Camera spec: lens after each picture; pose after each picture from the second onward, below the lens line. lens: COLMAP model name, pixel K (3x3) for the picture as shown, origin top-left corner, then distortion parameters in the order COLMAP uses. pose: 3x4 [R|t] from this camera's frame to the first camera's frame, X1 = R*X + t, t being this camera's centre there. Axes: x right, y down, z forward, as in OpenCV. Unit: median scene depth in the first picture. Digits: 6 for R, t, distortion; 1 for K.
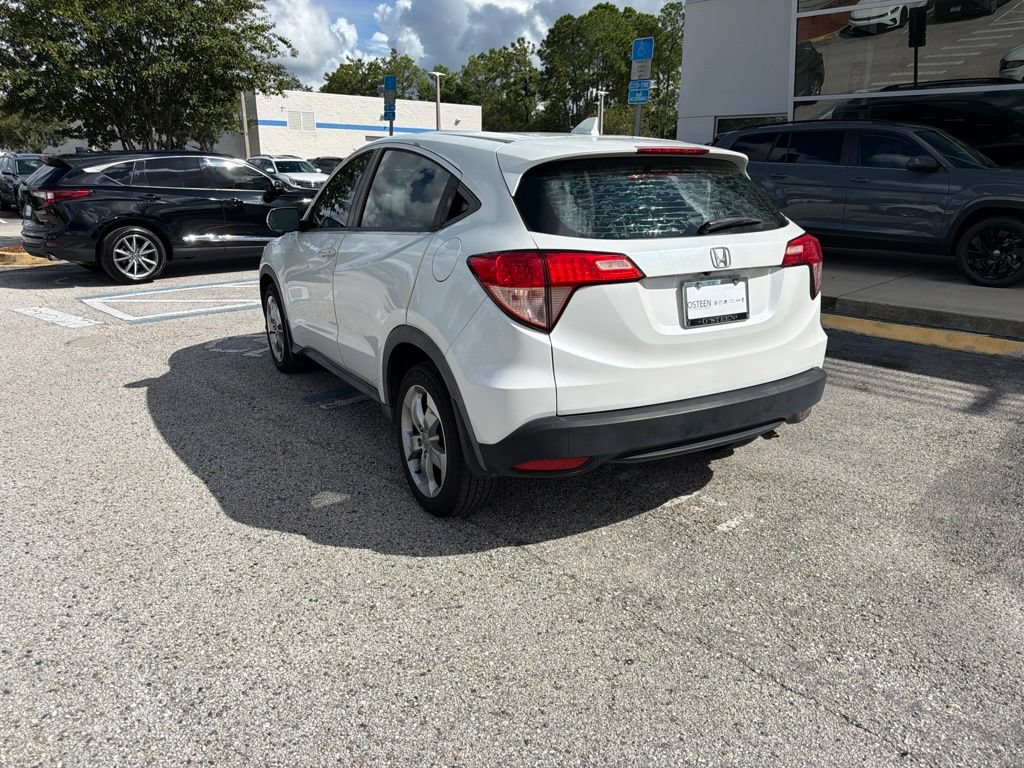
lens RADIAL K [[732.5, 0, 508.3], [0, 732.5, 385.5], [0, 0, 1]] dist [0.025878, -0.032542]
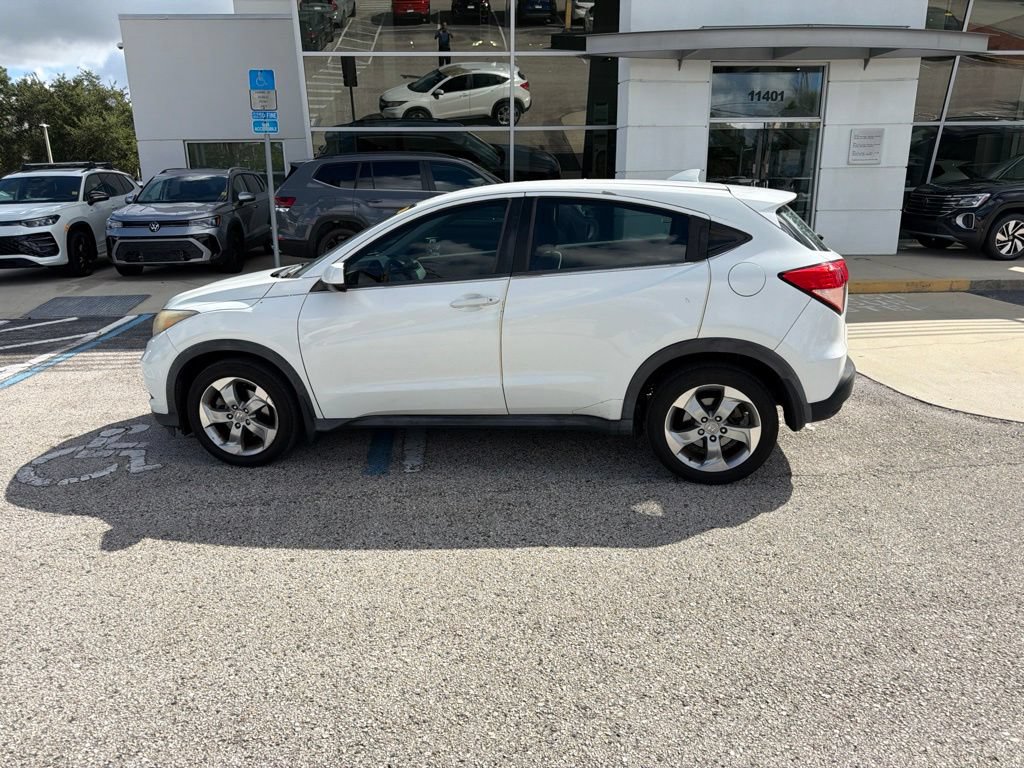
lens RADIAL K [[730.6, 0, 506.8], [0, 730.6, 384.5], [0, 0, 1]] dist [0.023905, -0.031284]
pose [[0.627067, -0.228141, 0.744808, -1.137592], [0.243663, 0.965616, 0.090632, -0.176798], [-0.739875, 0.124650, 0.661095, 0.391252]]
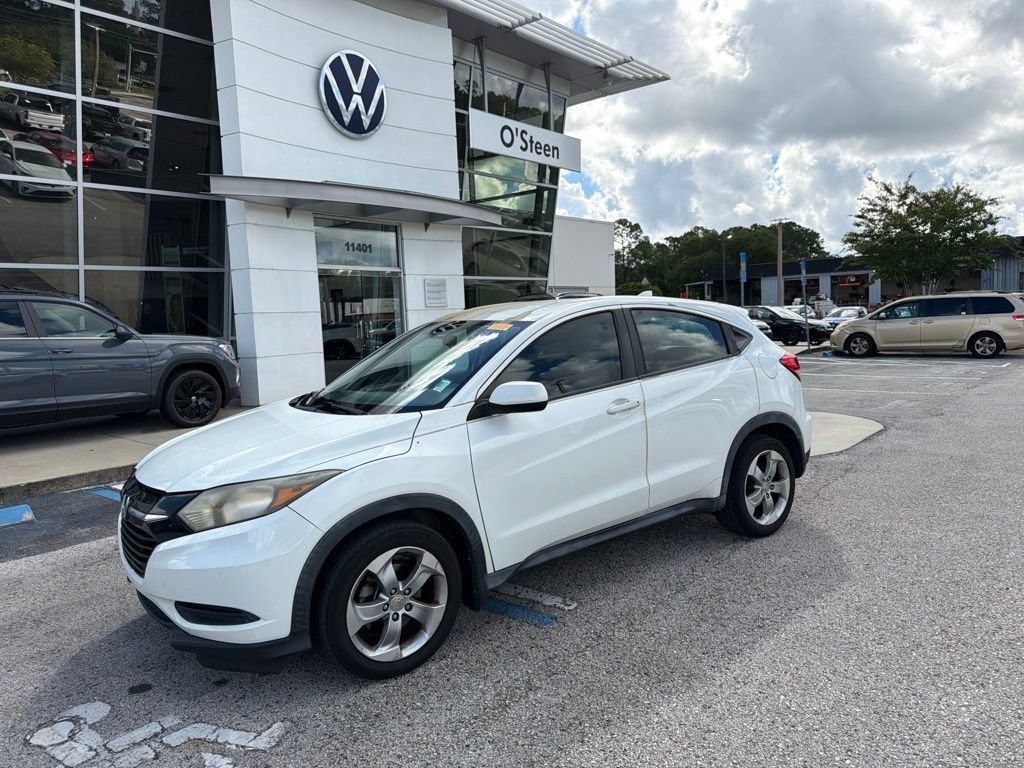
lens RADIAL K [[726.4, 0, 512.0], [0, 726.4, 384.0], [0, 0, 1]] dist [0.060153, -0.065942]
pose [[-0.125310, -0.096261, 0.987437, -1.405122], [0.323546, 0.936904, 0.132394, -0.457224], [-0.937878, 0.336071, -0.086258, 1.424957]]
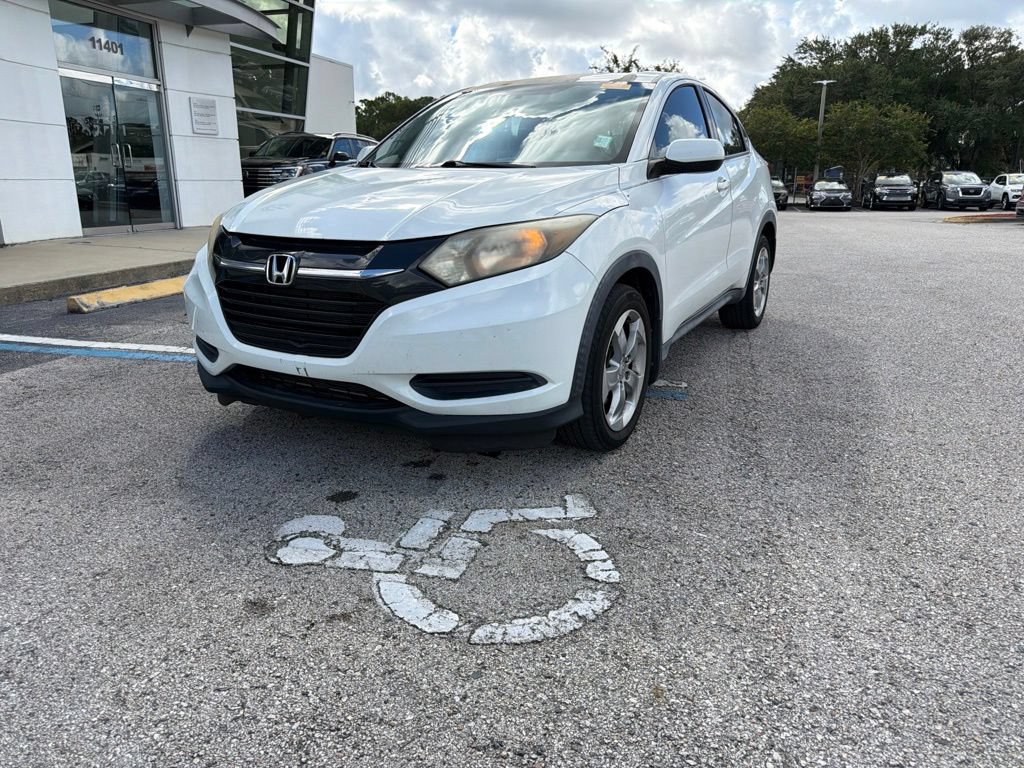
lens RADIAL K [[731.5, 0, 517.0], [0, 731.5, 374.9], [0, 0, 1]] dist [0.013794, -0.003437]
pose [[-0.526517, -0.226041, 0.819564, -1.127890], [0.237868, 0.886337, 0.397272, -0.481062], [-0.816210, 0.404119, -0.412903, 2.024597]]
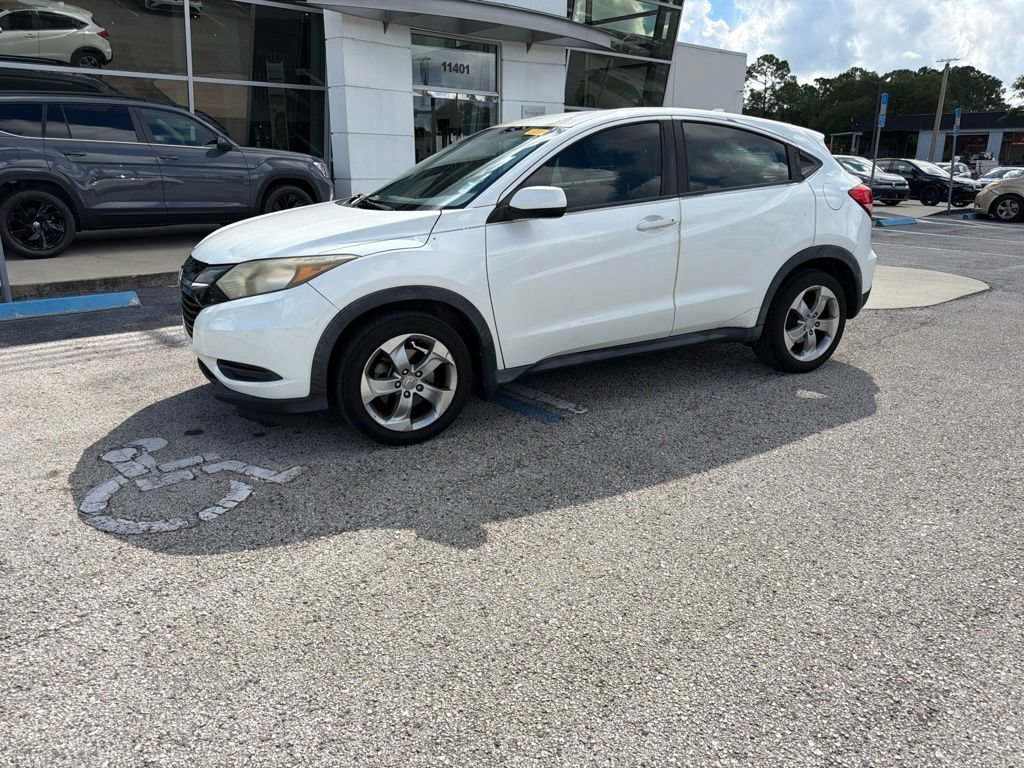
lens RADIAL K [[730.6, 0, 506.8], [0, 730.6, 384.5], [0, 0, 1]] dist [0.023905, -0.031284]
pose [[0.042382, -0.298426, 0.953491, -1.461219], [0.280876, 0.919419, 0.275277, -0.360157], [-0.958808, 0.256147, 0.122787, 1.318366]]
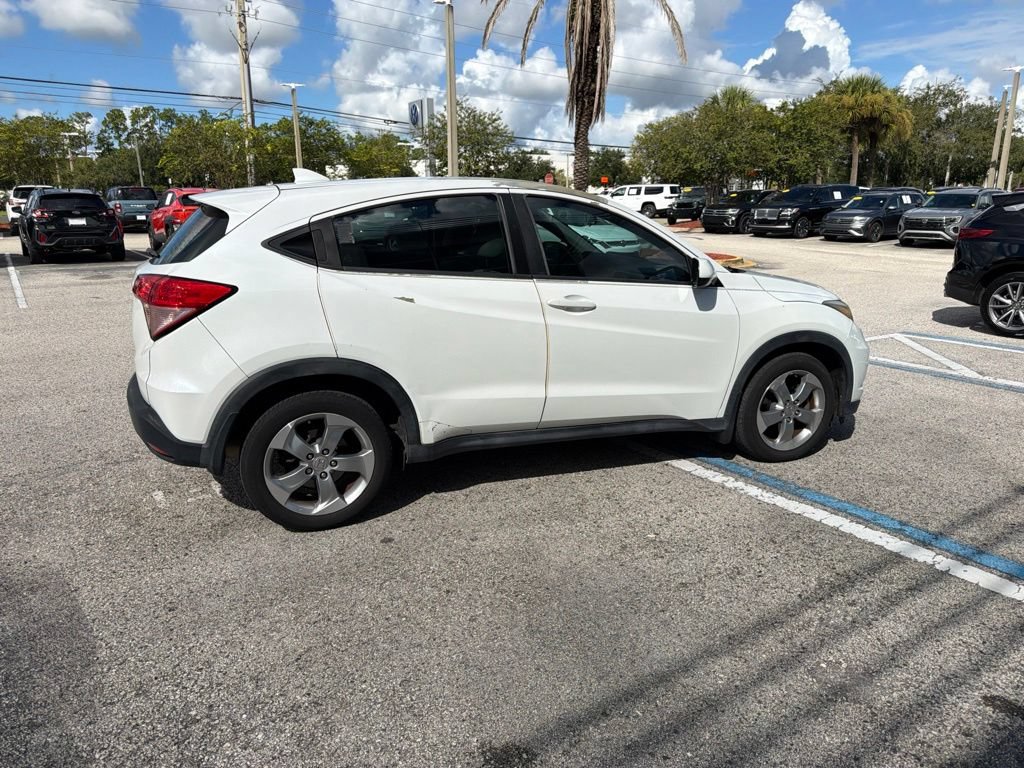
lens RADIAL K [[732.5, 0, 508.3], [0, 732.5, 385.5], [0, 0, 1]] dist [0.025878, -0.032542]
pose [[-0.152350, 0.242169, -0.958198, 1.226437], [-0.283414, 0.918093, 0.277095, -0.444272], [0.946819, 0.313782, -0.071237, 1.441263]]
